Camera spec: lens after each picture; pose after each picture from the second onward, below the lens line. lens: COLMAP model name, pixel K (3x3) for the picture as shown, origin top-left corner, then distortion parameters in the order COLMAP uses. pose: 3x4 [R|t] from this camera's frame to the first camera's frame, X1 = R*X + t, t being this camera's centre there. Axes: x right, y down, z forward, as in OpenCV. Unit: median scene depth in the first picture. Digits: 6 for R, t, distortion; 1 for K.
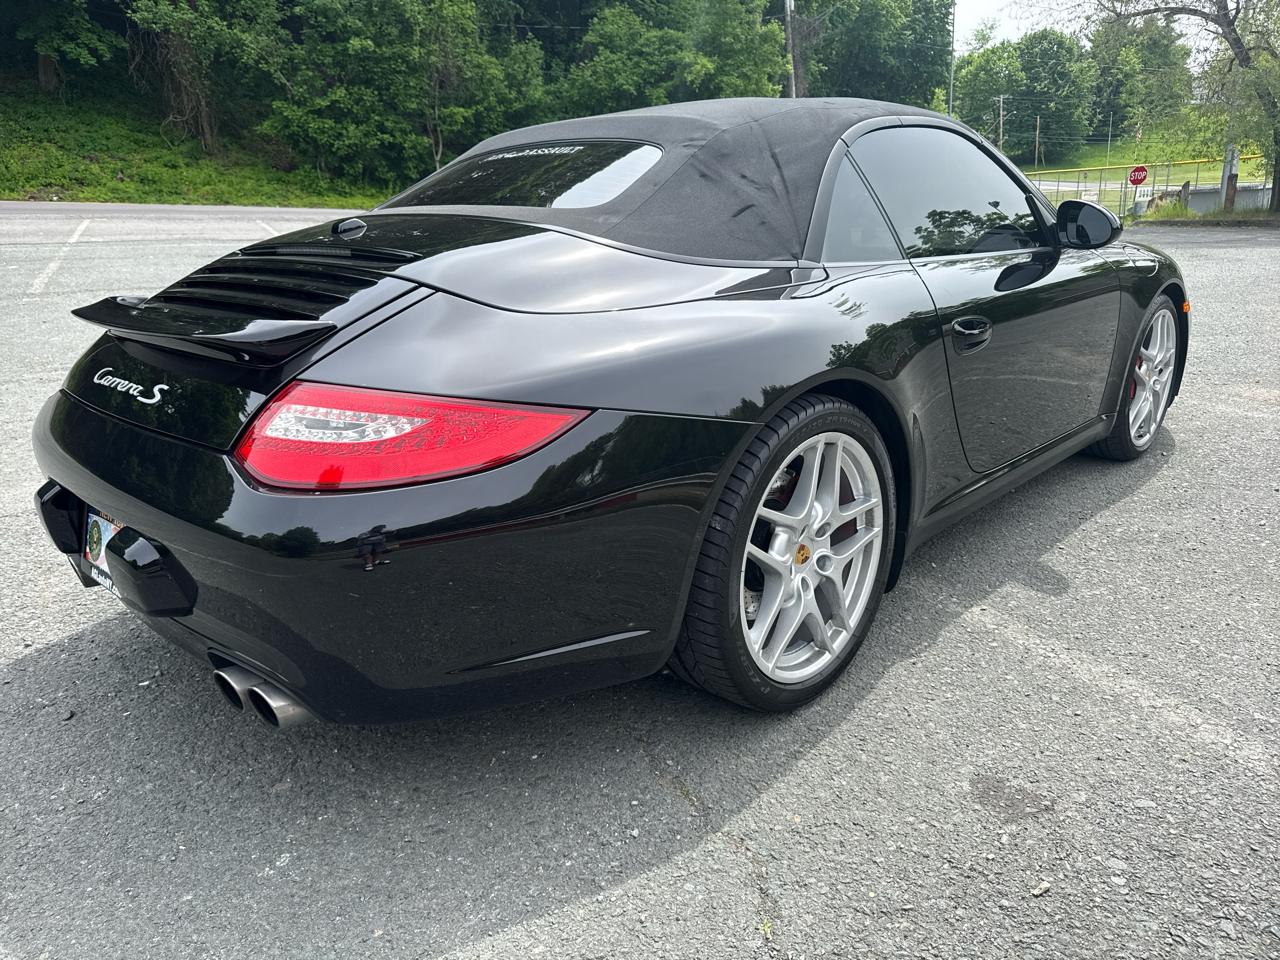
lens RADIAL K [[922.1, 0, 648.6], [0, 922.1, 478.6], [0, 0, 1]] dist [0.002220, -0.012269]
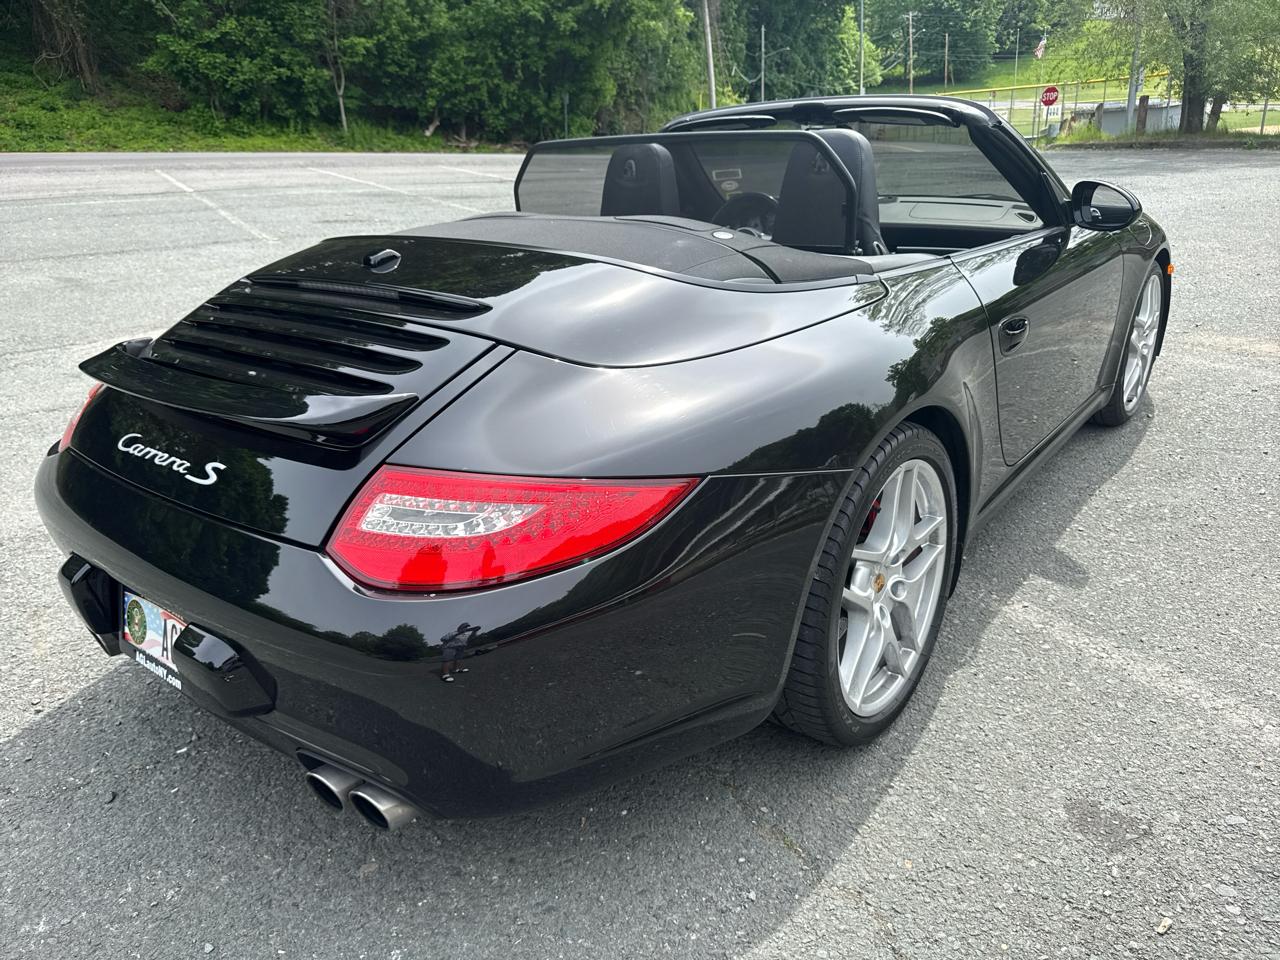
lens RADIAL K [[926.3, 0, 648.0], [0, 926.3, 482.3], [0, 0, 1]] dist [-0.017672, 0.009667]
pose [[0.995698, -0.052120, 0.076606, -0.134649], [0.046333, 0.996072, 0.075462, -0.101467], [-0.080238, -0.071588, 0.994202, 0.047250]]
